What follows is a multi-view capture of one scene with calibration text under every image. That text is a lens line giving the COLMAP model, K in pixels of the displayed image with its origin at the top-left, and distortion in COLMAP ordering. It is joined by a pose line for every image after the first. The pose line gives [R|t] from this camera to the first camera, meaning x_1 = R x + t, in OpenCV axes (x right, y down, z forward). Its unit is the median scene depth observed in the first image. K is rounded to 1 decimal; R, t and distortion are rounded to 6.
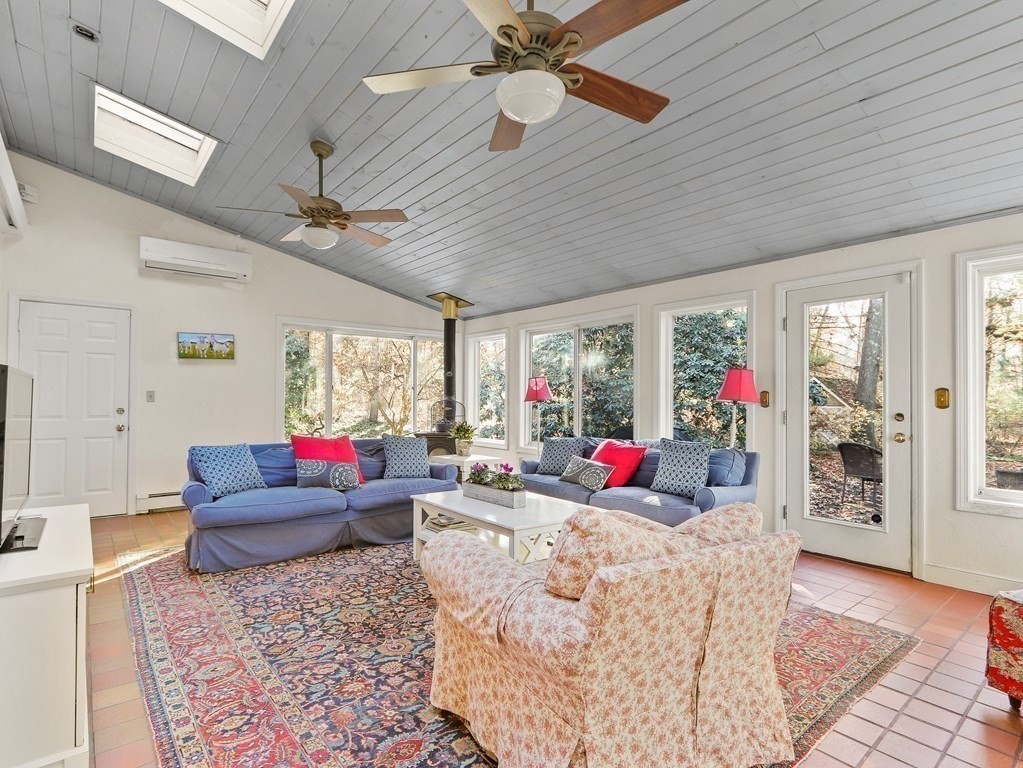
lens RADIAL K [[527.1, 0, 512.8], [0, 527.1, 385.5], [0, 0, 1]] dist [0.001338, -0.003413]
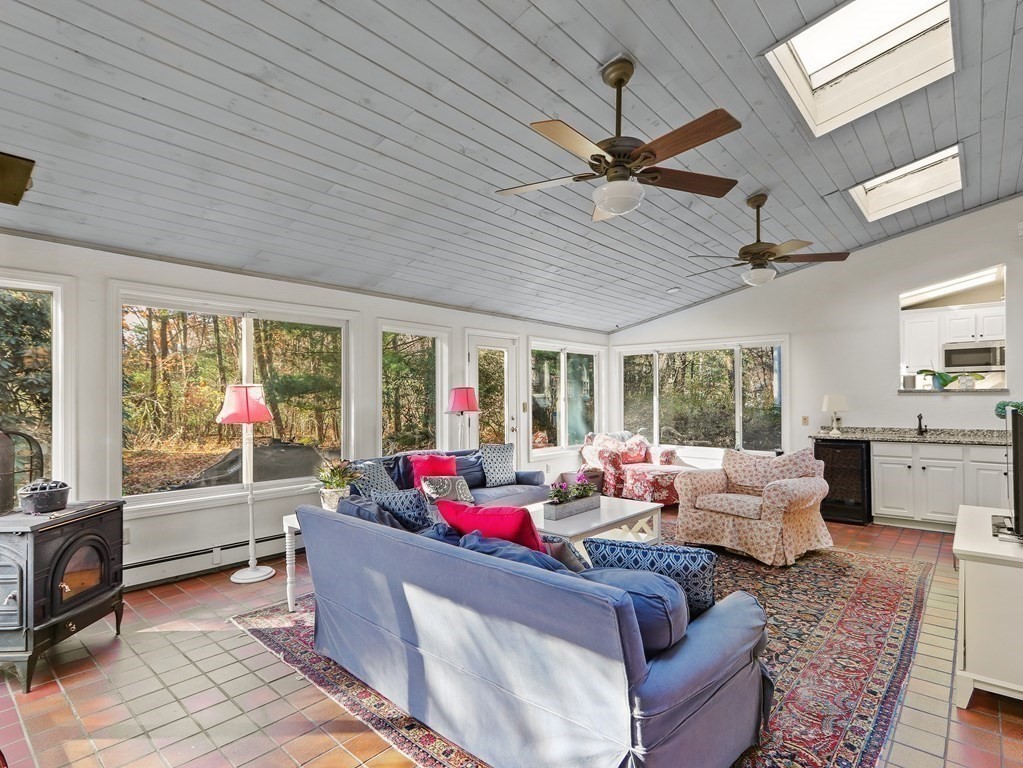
lens RADIAL K [[527.1, 0, 512.9], [0, 527.1, 392.6], [0, 0, 1]] dist [0.001338, -0.003413]
pose [[-0.160049, 0.002965, 0.987105, -1.686725], [-0.022209, 0.999732, -0.006604, -0.026024], [-0.986859, -0.022980, -0.159940, 2.027490]]
